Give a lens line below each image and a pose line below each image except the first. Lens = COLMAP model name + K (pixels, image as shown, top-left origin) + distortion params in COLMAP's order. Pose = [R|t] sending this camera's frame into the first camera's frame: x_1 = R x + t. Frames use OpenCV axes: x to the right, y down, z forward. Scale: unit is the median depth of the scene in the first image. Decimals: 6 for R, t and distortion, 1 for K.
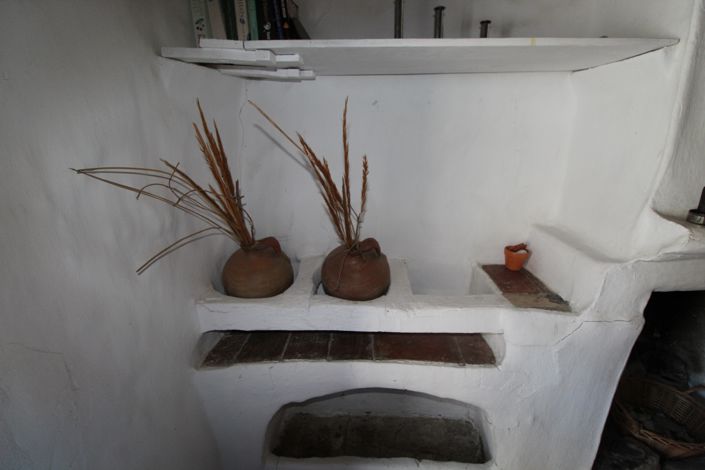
lens RADIAL K [[328.4, 0, 360.8], [0, 328.4, 237.4], [0, 0, 1]] dist [-0.001227, -0.014538]
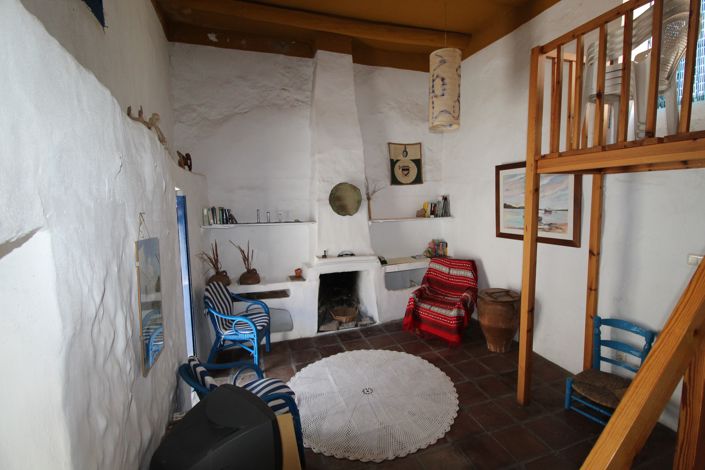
lens RADIAL K [[331.9, 0, 361.7], [0, 331.9, 237.2], [0, 0, 1]] dist [0.000996, -0.015508]
pose [[0.935533, -0.046139, 0.350214, -0.133697], [0.106398, 0.982196, -0.154823, 0.381480], [-0.336836, 0.182104, 0.923786, -3.029250]]
